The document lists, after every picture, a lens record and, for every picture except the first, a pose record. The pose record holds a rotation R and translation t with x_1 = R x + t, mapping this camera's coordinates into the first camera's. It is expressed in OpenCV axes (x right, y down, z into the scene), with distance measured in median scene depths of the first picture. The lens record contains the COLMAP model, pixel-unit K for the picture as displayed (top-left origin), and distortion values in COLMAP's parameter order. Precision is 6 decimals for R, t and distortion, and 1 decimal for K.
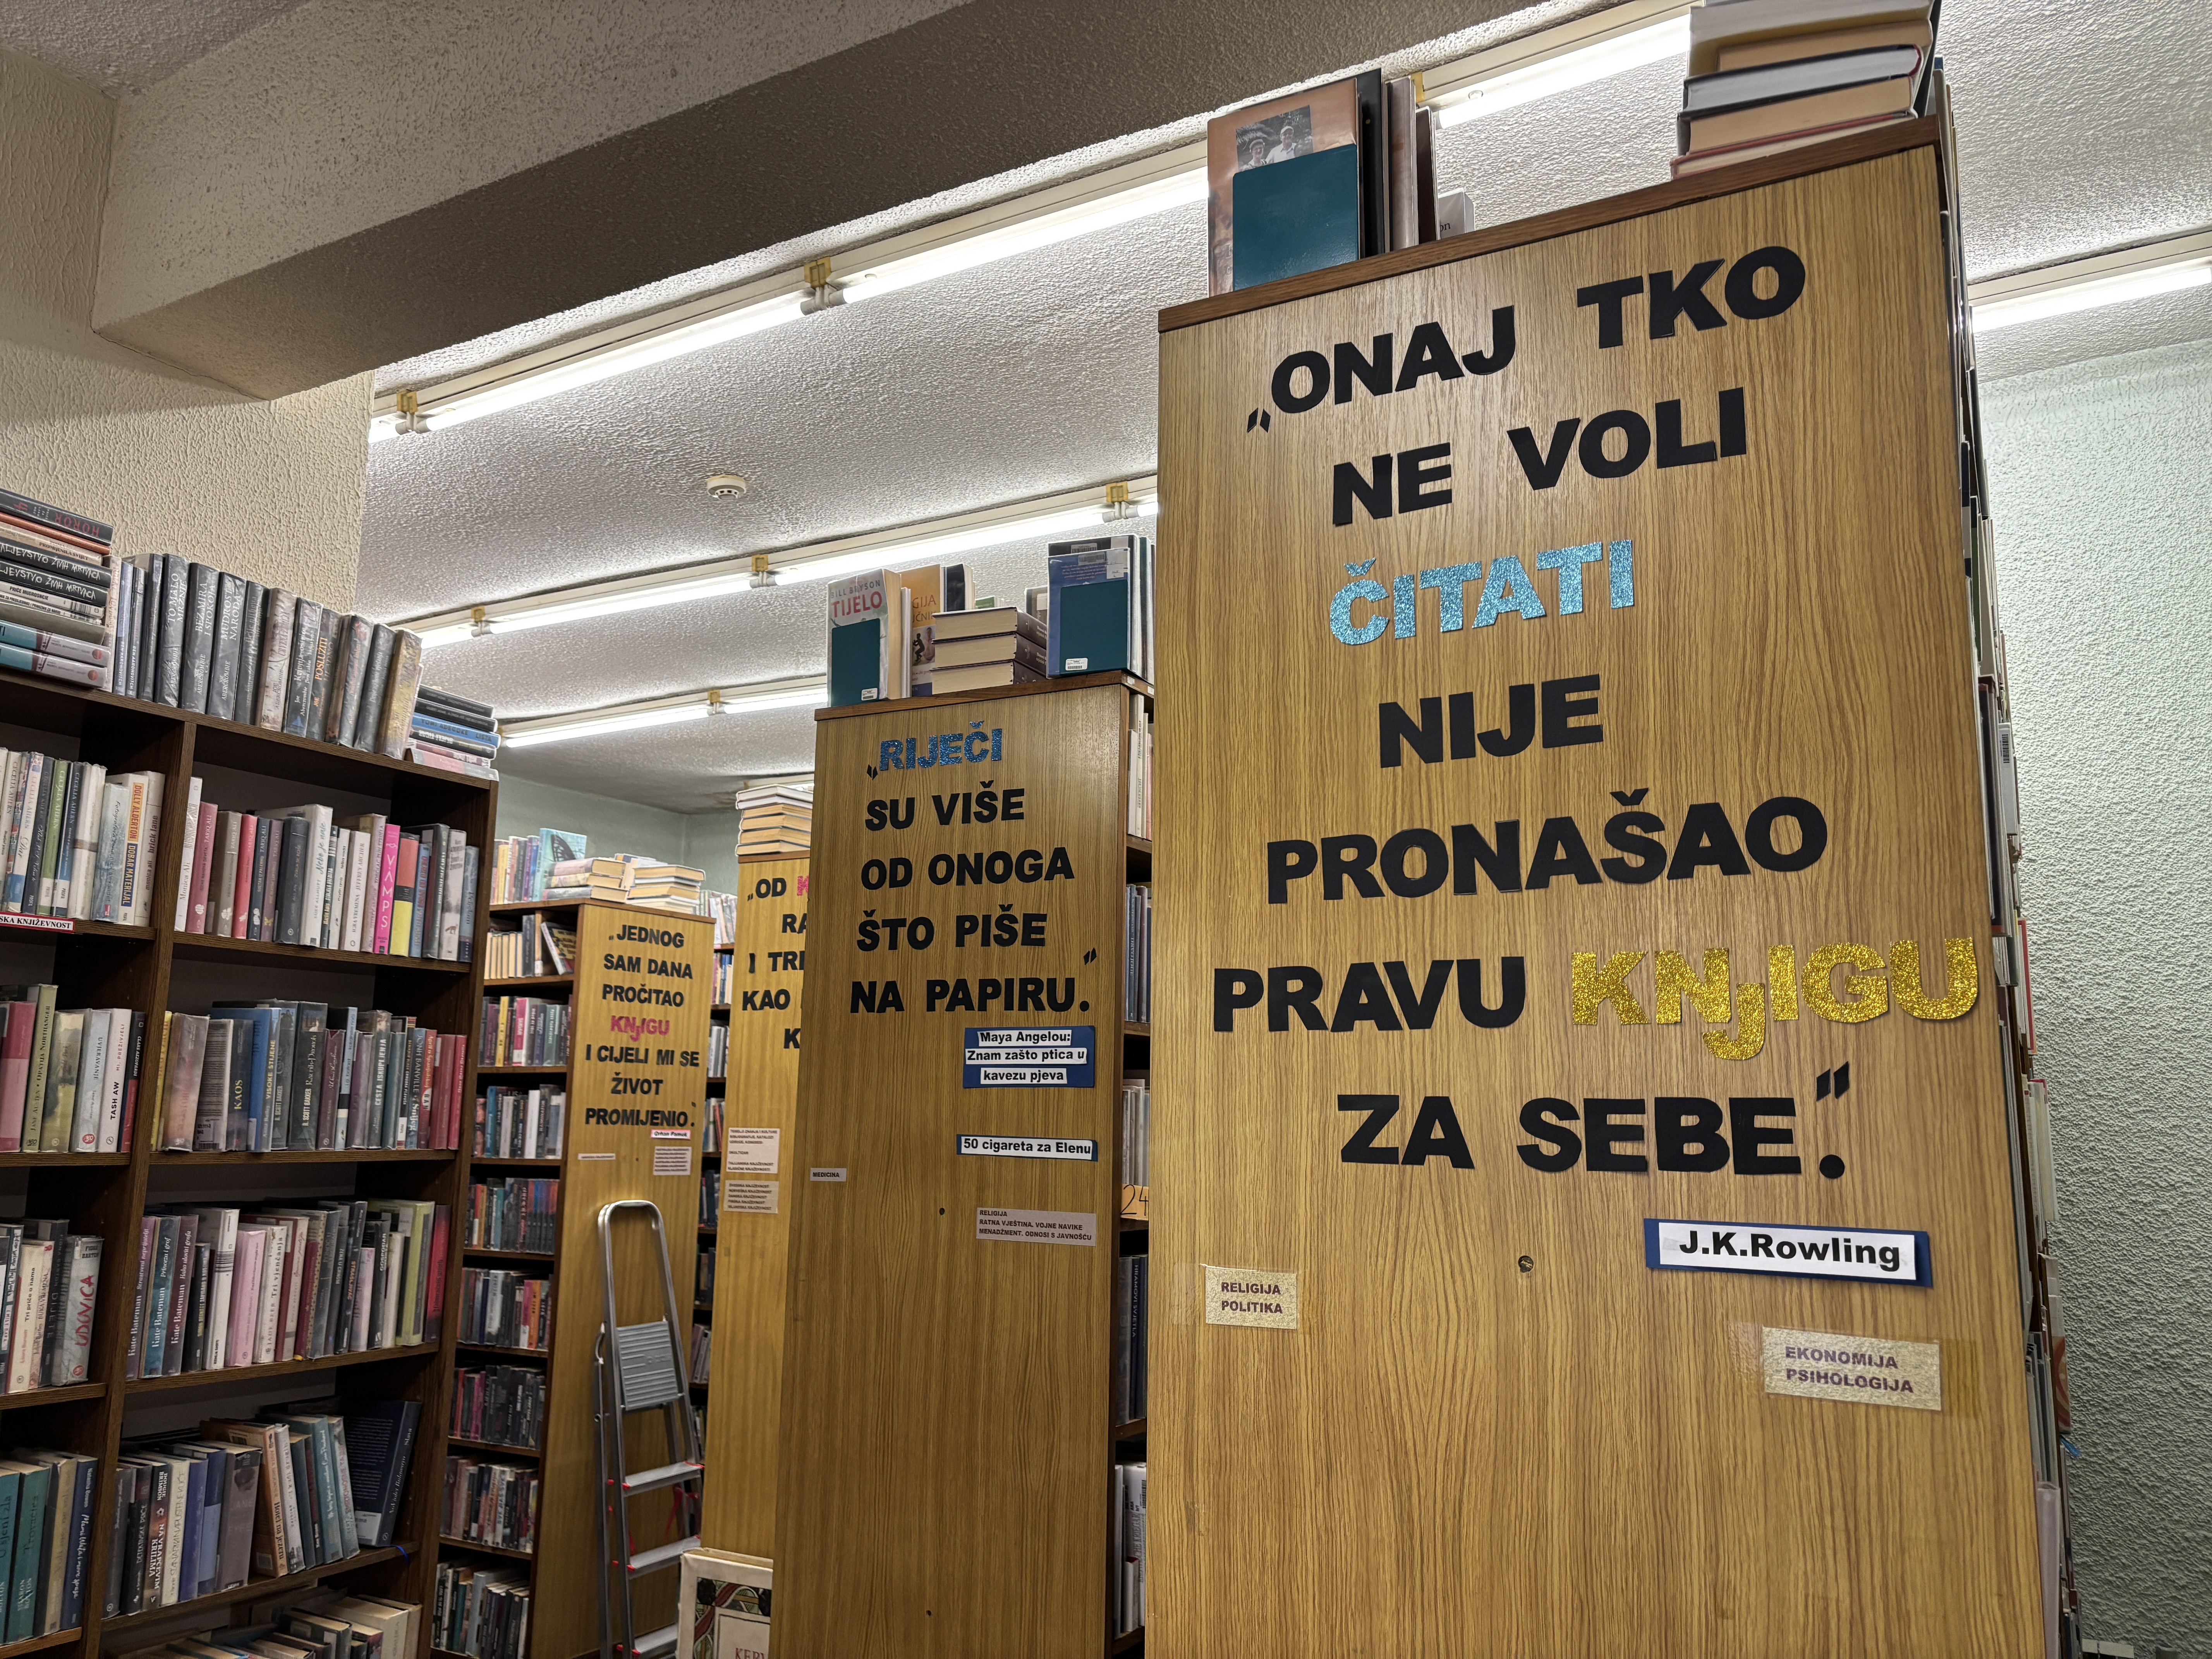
lens RADIAL K [[1661.8, 0, 1102.9], [0, 1661.8, 837.7], [0, 0, 1]] dist [0.027696, -0.017578]
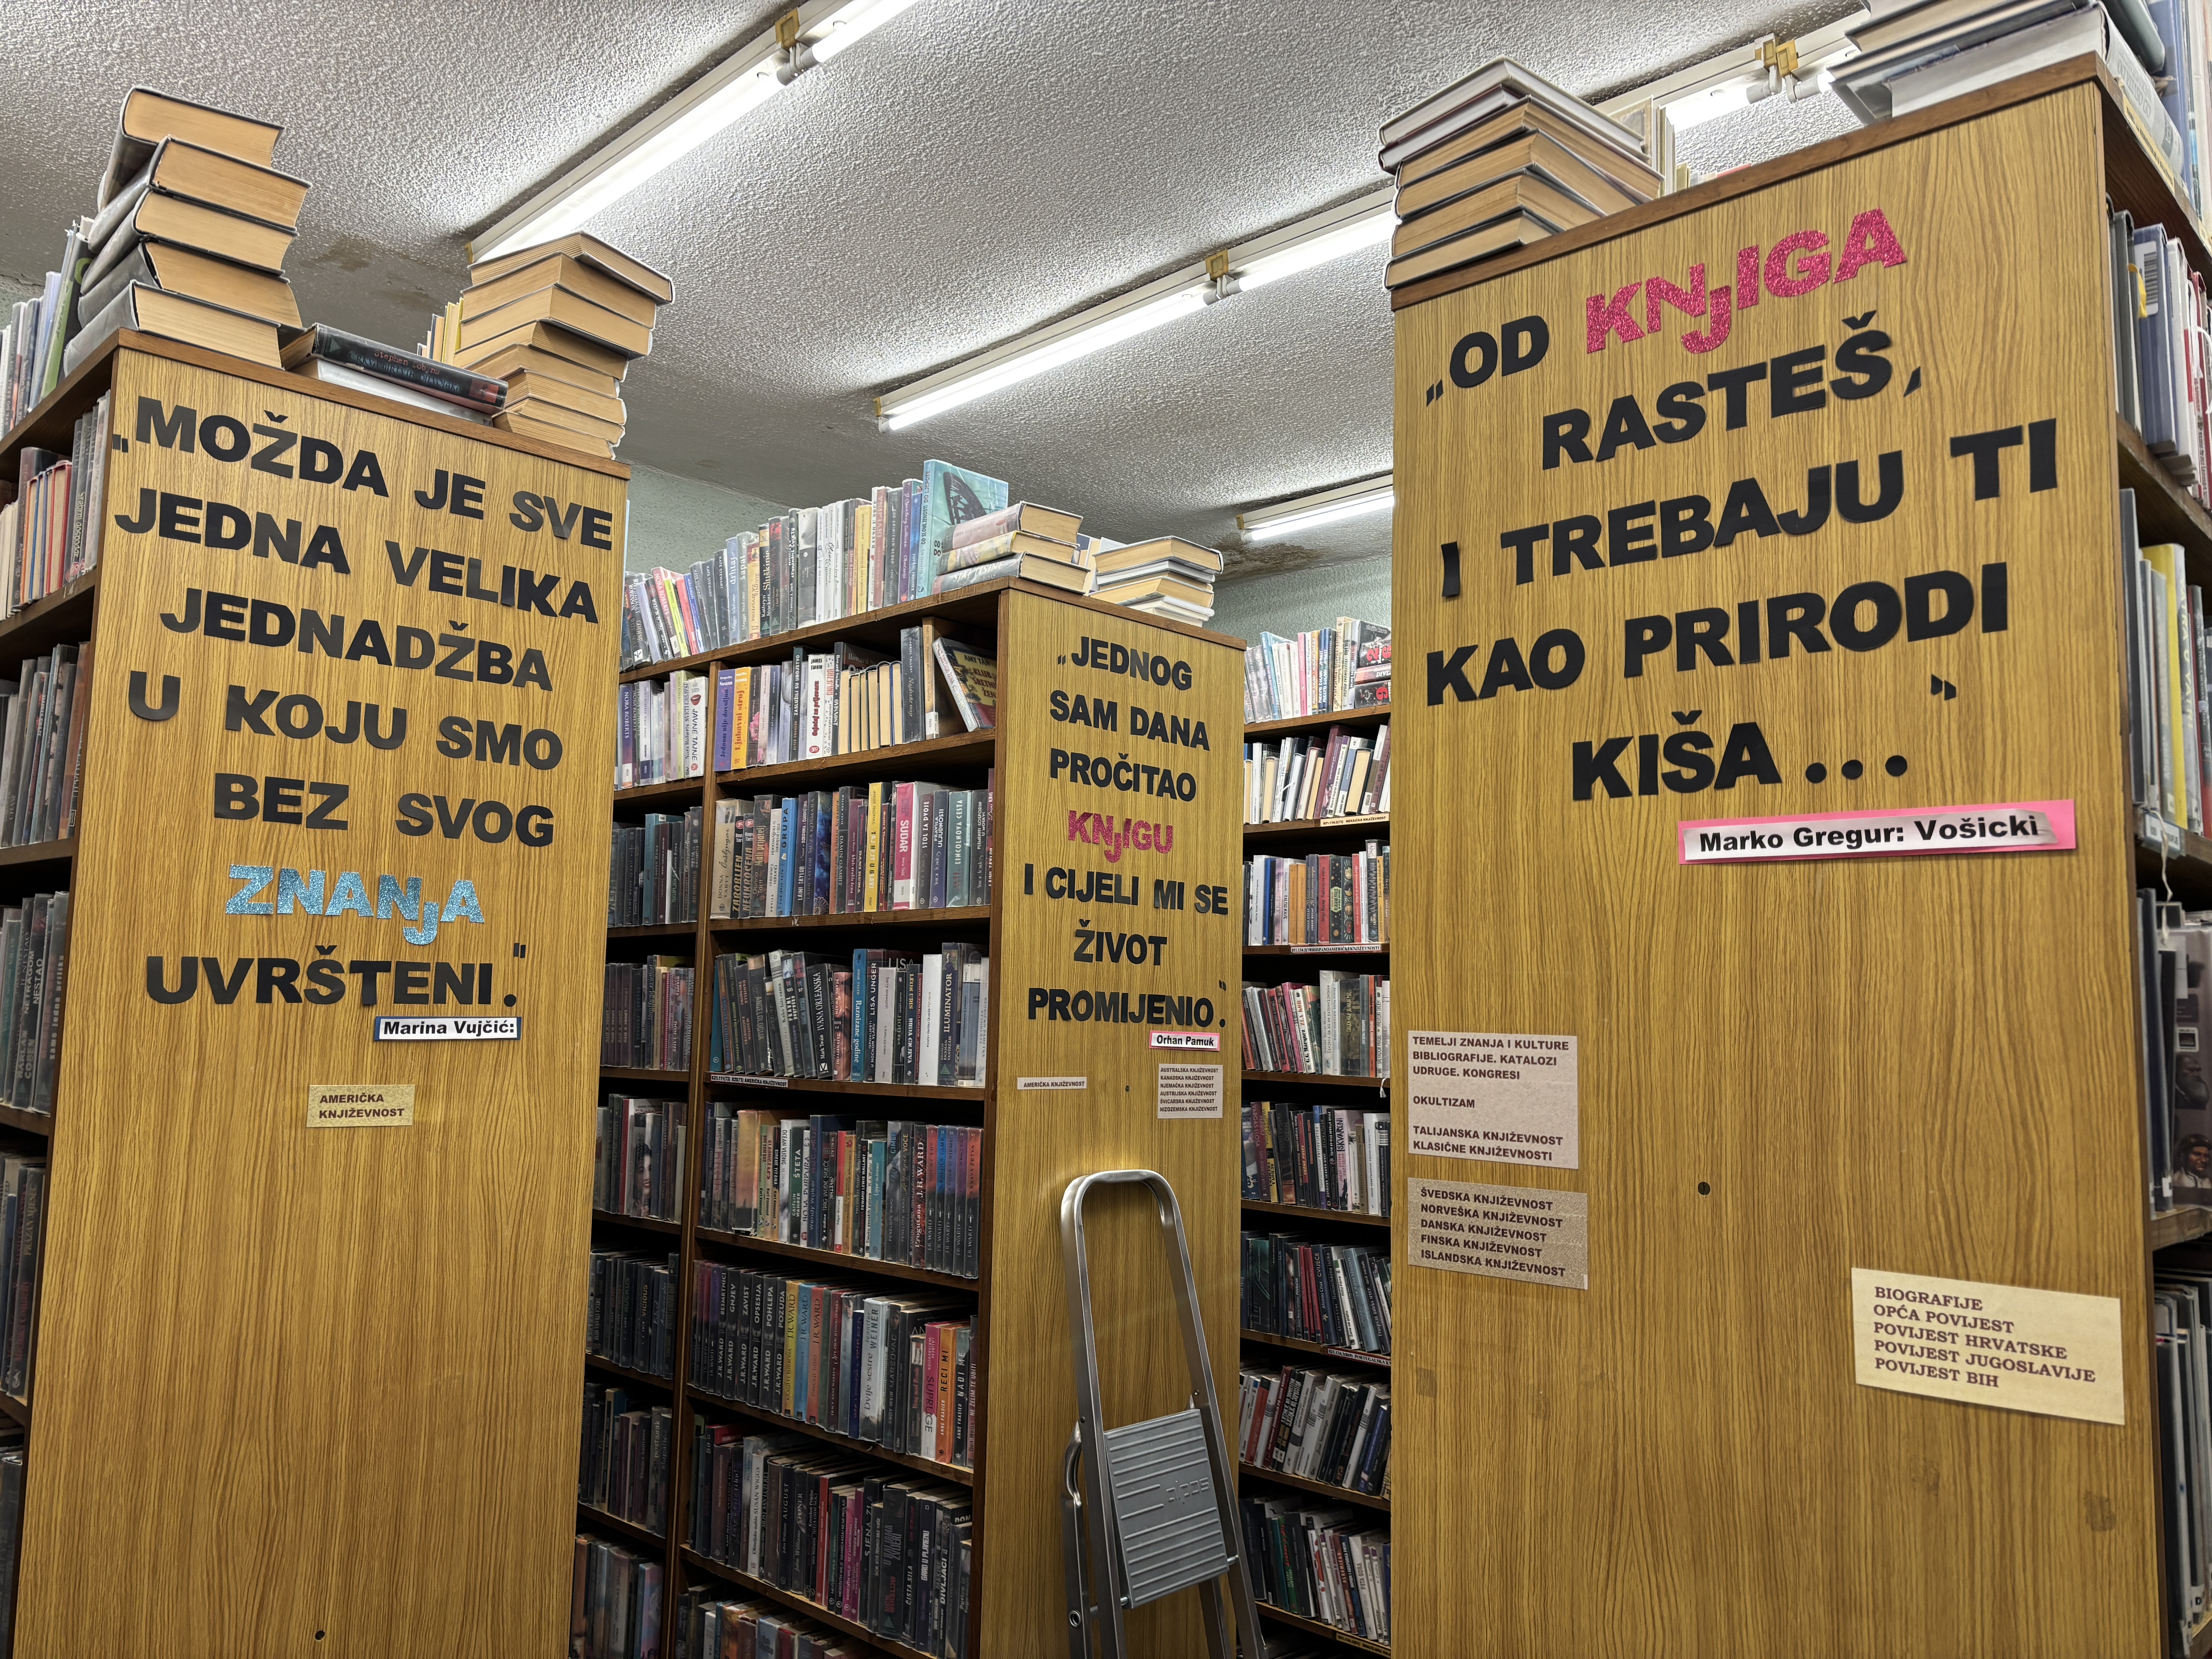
lens RADIAL K [[1661.8, 0, 1121.2], [0, 1661.8, 829.7], [0, 0, 1]] dist [0.027696, -0.017578]
pose [[0.970061, -0.023479, -0.241725, -0.157953], [0.036324, 0.998147, 0.048819, 0.089705], [0.240130, -0.056138, 0.969116, 0.515540]]
